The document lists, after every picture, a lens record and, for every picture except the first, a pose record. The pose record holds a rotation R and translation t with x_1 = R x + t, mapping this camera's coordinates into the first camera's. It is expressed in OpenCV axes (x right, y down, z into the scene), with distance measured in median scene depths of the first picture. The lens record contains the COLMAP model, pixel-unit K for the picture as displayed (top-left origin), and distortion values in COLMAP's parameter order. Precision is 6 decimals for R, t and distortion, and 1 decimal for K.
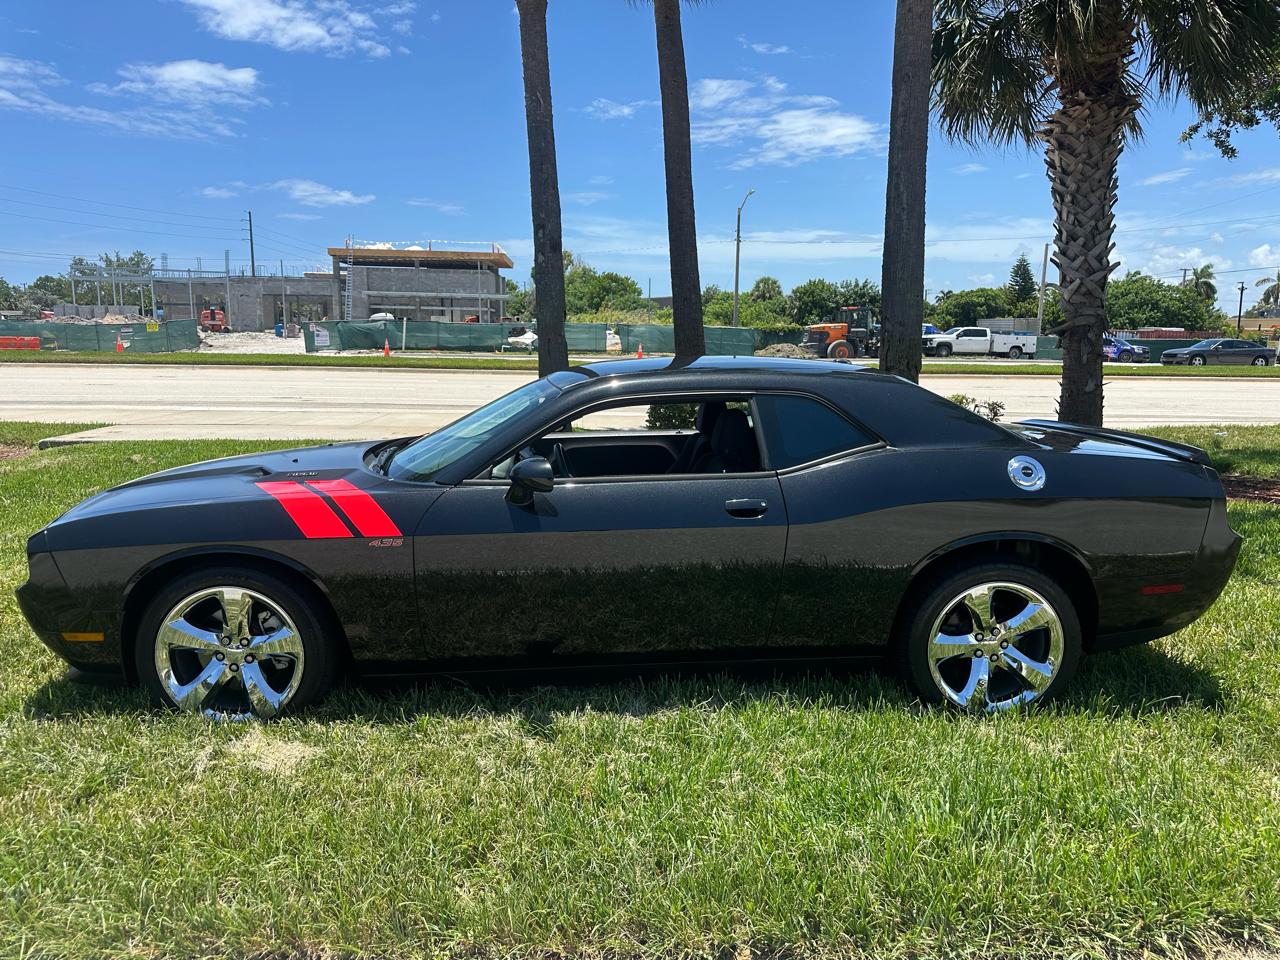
lens RADIAL K [[955.9, 0, 596.6], [0, 955.9, 474.7], [0, 0, 1]] dist [0.048907, -0.060509]
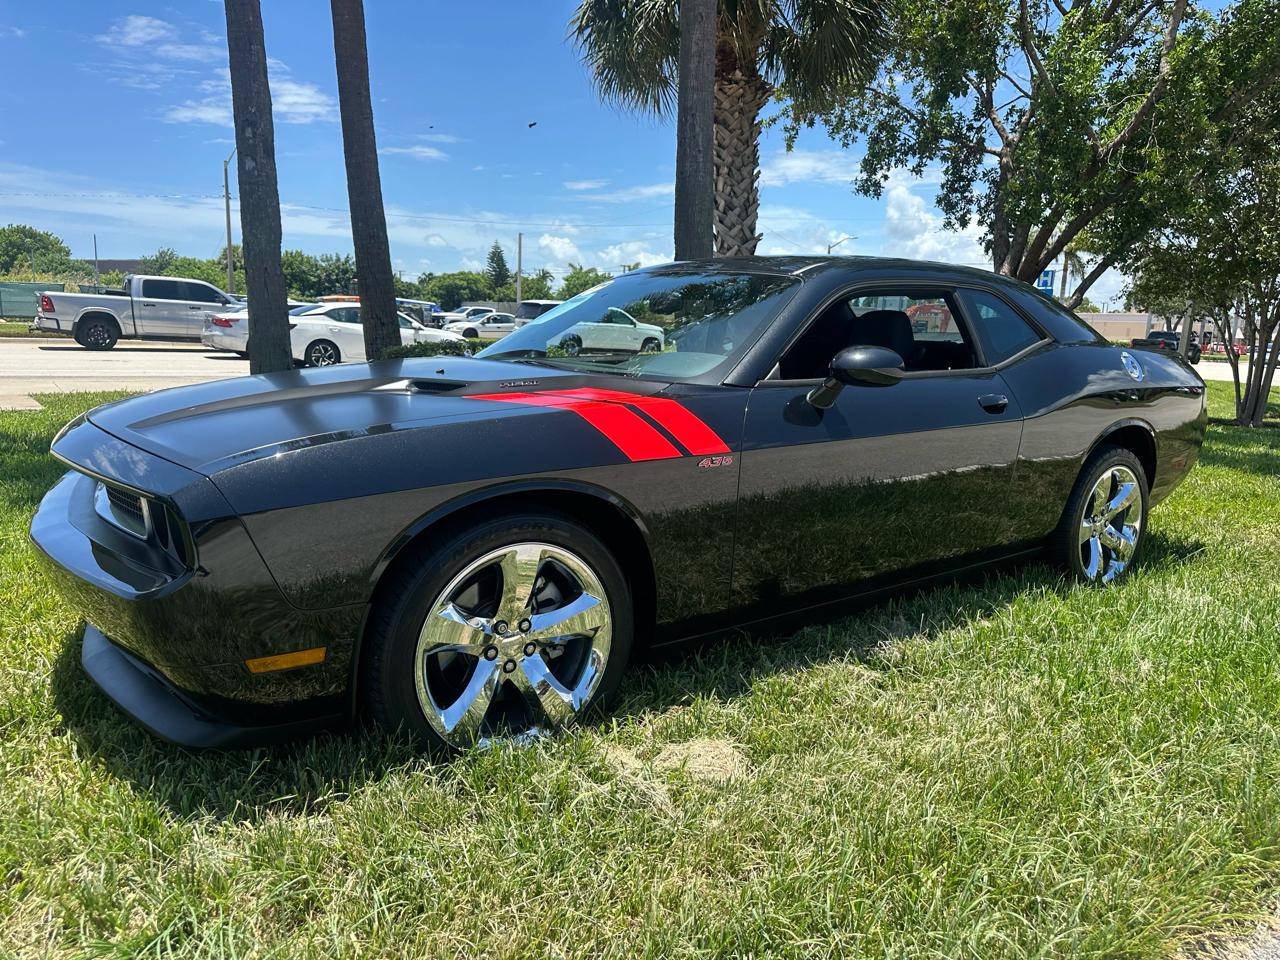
lens RADIAL K [[969.5, 0, 641.2], [0, 969.5, 496.8], [0, 0, 1]] dist [0.033028, -0.035633]
pose [[0.830756, -0.073518, 0.551761, -0.180160], [0.052570, 0.997172, 0.053713, 0.014078], [-0.554149, -0.015616, 0.832271, 0.106084]]
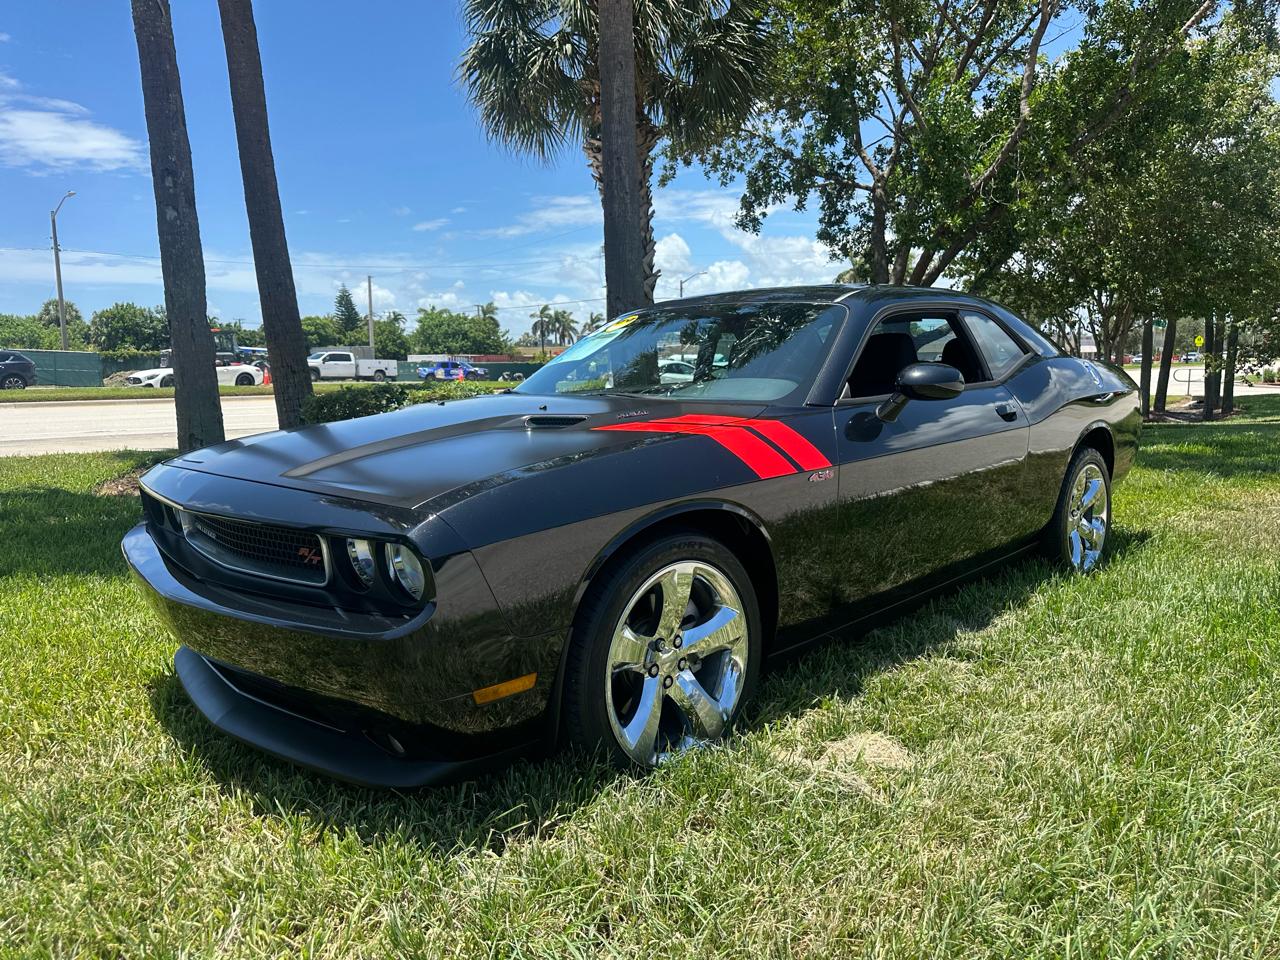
lens RADIAL K [[967.8, 0, 639.3], [0, 967.8, 482.6], [0, 0, 1]] dist [0.059226, -0.089131]
pose [[0.737625, -0.095041, 0.668489, -0.229569], [0.114196, 0.993342, 0.015220, 0.012065], [-0.665484, 0.065113, 0.743567, 0.131404]]
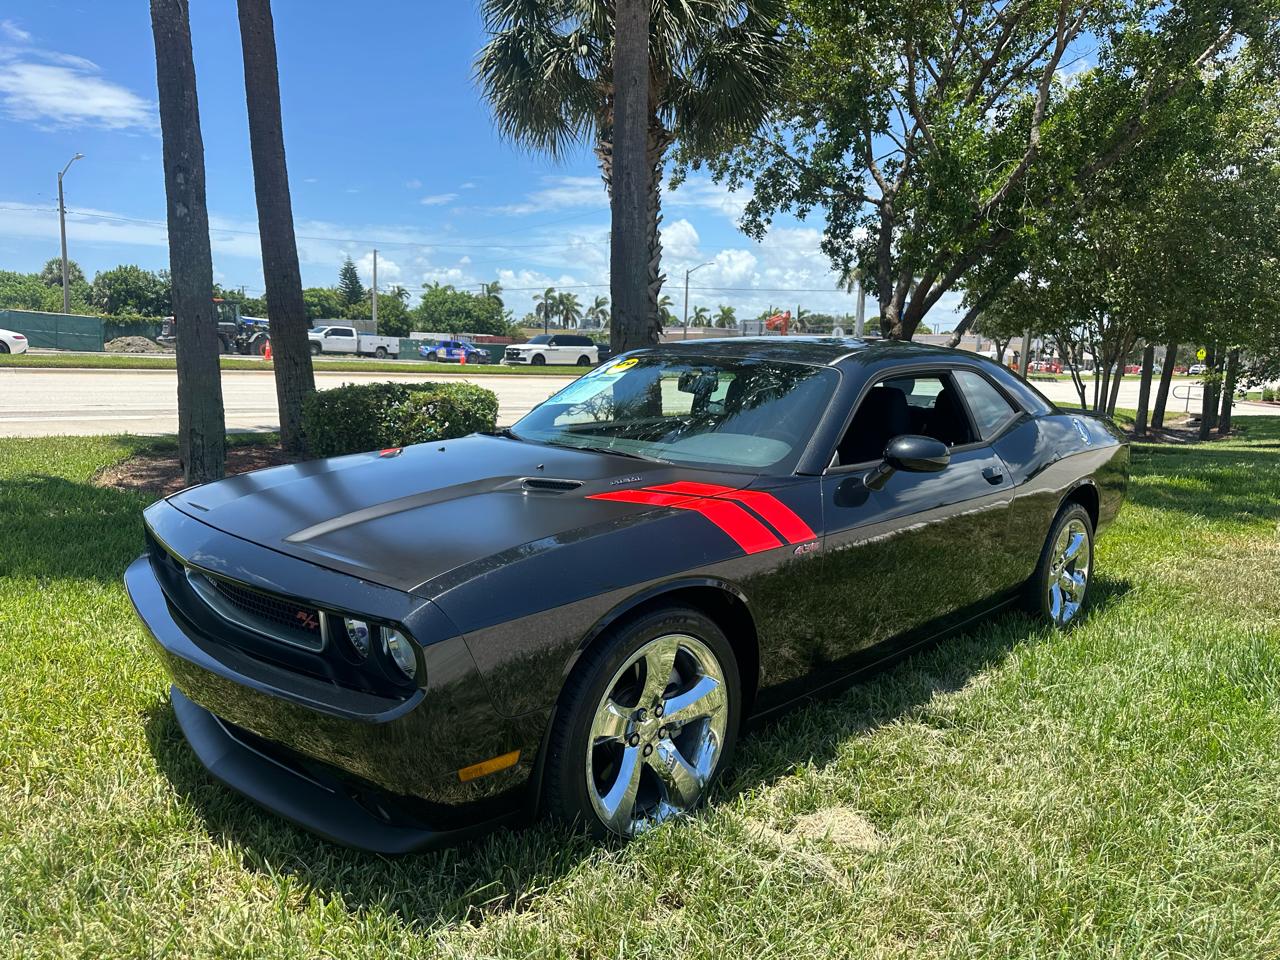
lens RADIAL K [[969.1, 0, 640.0], [0, 969.1, 480.0], [0, 0, 1]] dist [0.051548, -0.073978]
pose [[0.738836, -0.069750, 0.670266, -0.231672], [0.067599, 0.997283, 0.029266, -0.006149], [-0.670486, 0.023686, 0.741544, 0.124936]]
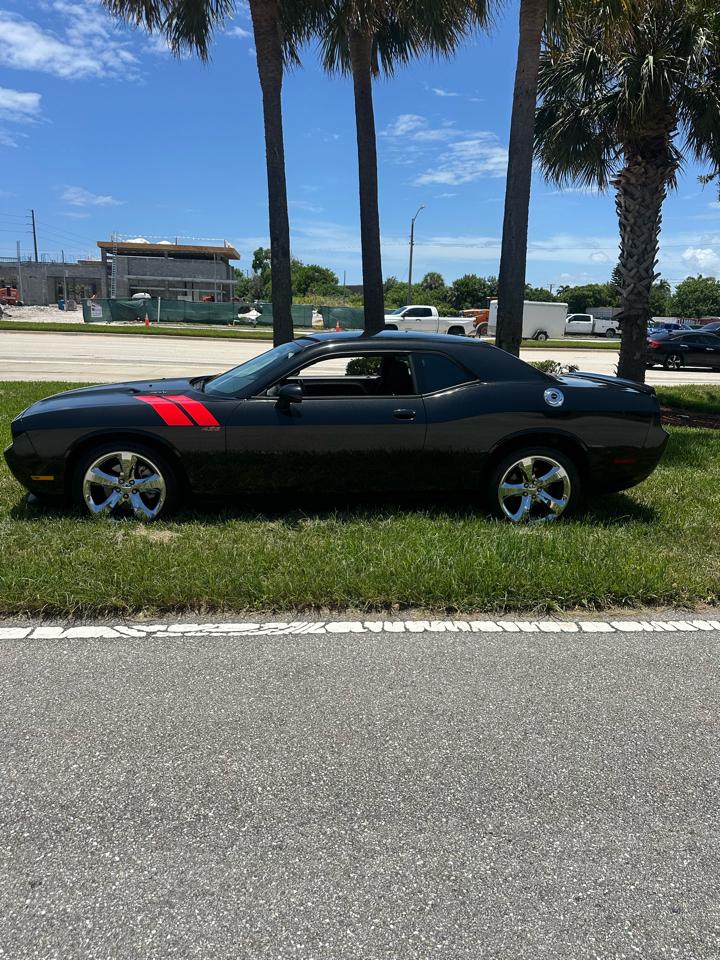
lens RADIAL K [[727.2, 0, 335.3], [0, 727.2, 478.4], [0, 0, 1]] dist [0.033028, -0.035633]
pose [[0.998819, 0.010393, 0.047457, -0.011610], [-0.014045, 0.996912, 0.077265, 0.014395], [-0.046507, -0.077840, 0.995881, -0.110473]]
